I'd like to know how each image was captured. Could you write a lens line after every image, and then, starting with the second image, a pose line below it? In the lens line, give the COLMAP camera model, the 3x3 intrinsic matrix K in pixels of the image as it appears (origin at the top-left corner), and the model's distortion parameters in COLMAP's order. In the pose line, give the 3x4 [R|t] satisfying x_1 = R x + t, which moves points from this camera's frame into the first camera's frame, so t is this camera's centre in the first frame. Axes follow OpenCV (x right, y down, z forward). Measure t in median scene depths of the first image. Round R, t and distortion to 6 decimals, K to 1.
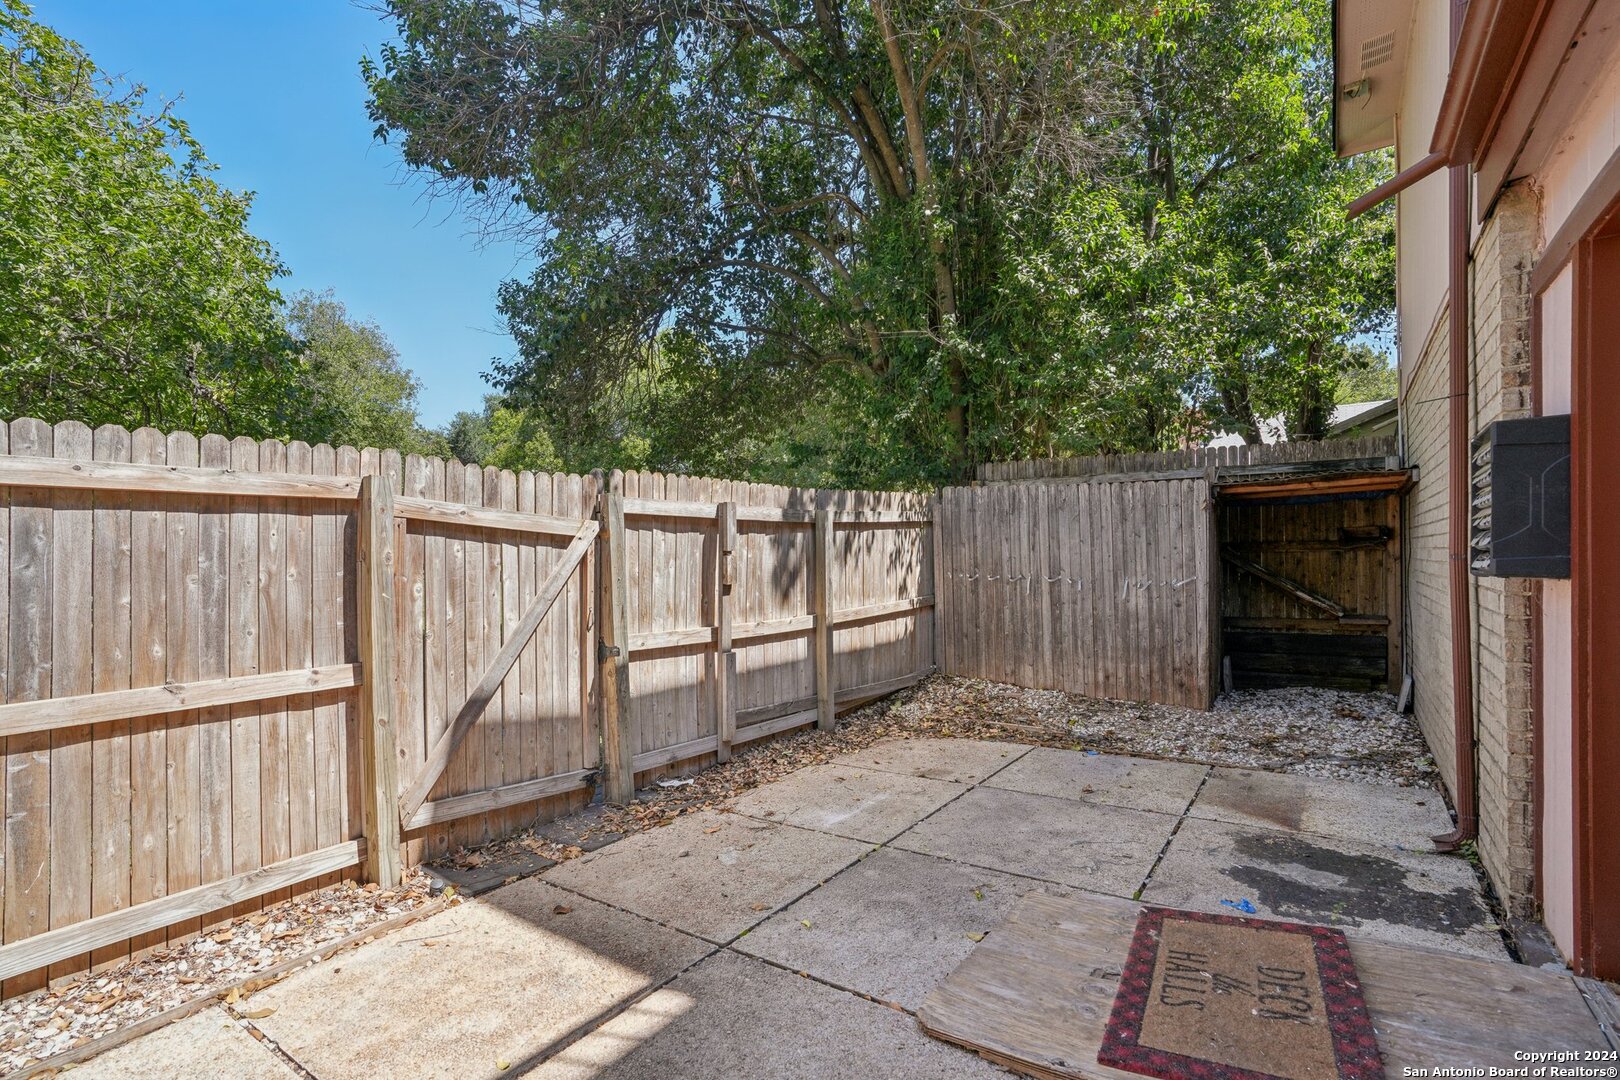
lens RADIAL K [[758.2, 0, 808.9], [0, 758.2, 551.4], [0, 0, 1]] dist [-0.035837, 0.025490]
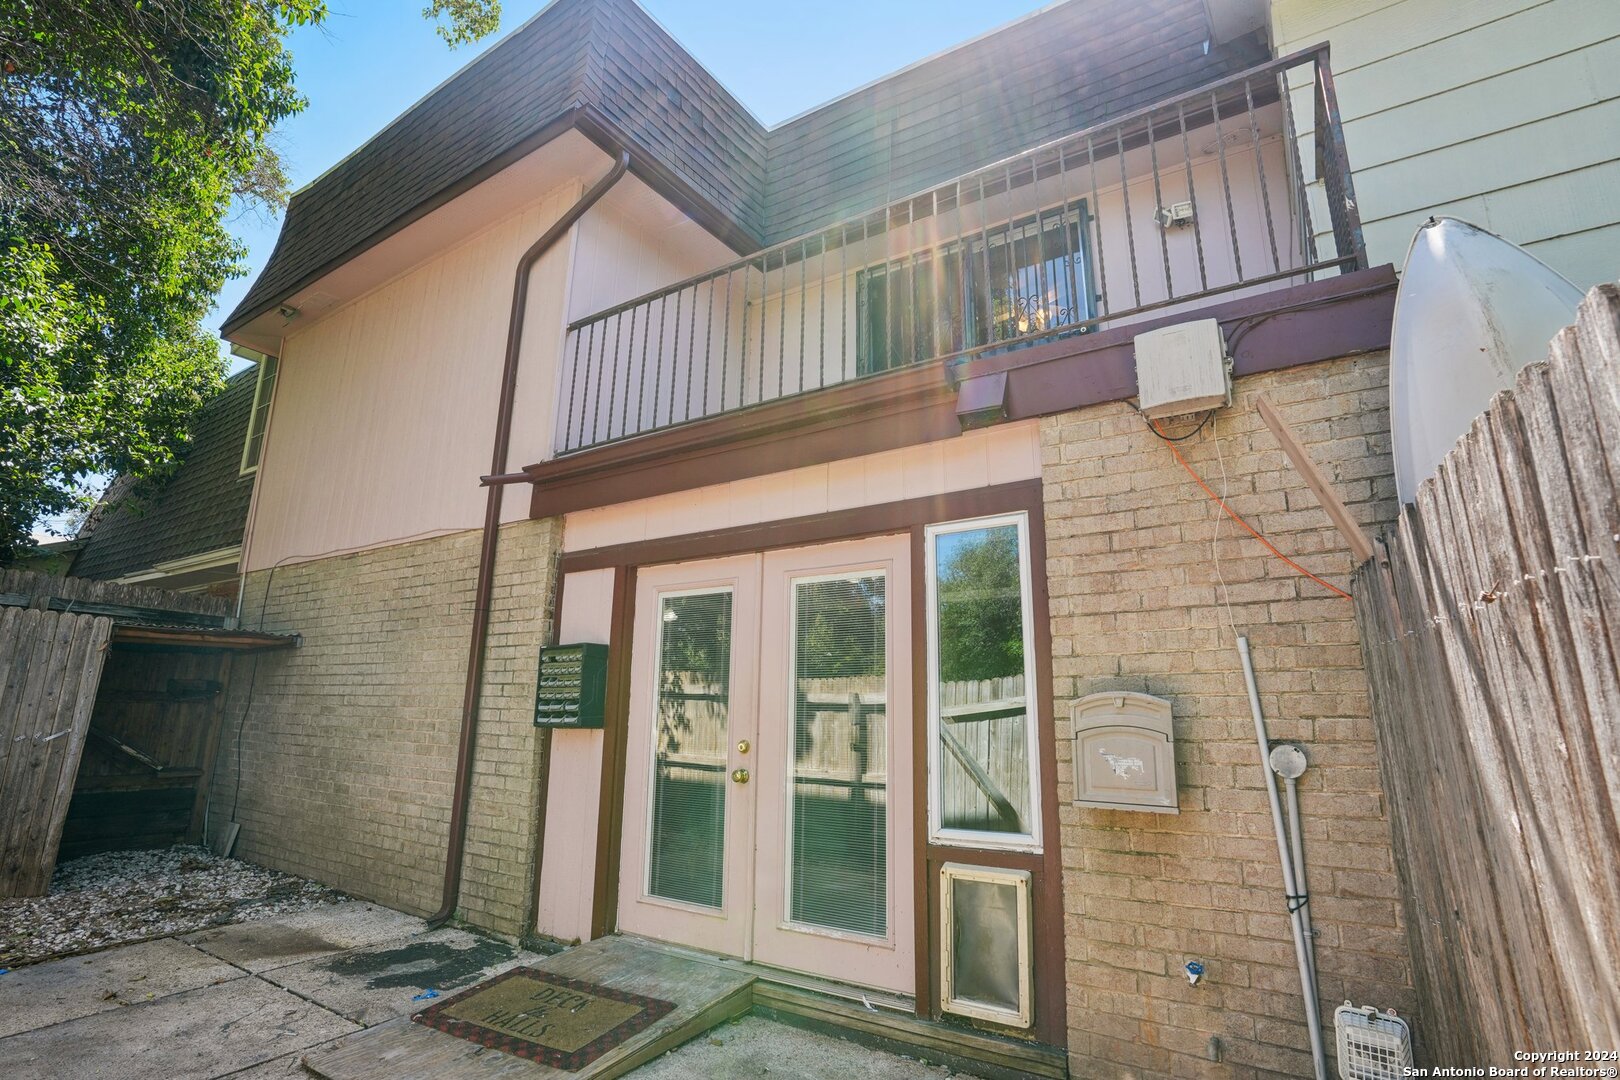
lens RADIAL K [[766.9, 0, 814.4], [0, 766.9, 536.6], [0, 0, 1]] dist [-0.053496, 0.027781]
pose [[-0.050773, 0.246792, 0.967737, -0.685251], [-0.028774, 0.968223, -0.248426, 0.014662], [-0.998296, -0.040459, -0.042058, 0.338602]]
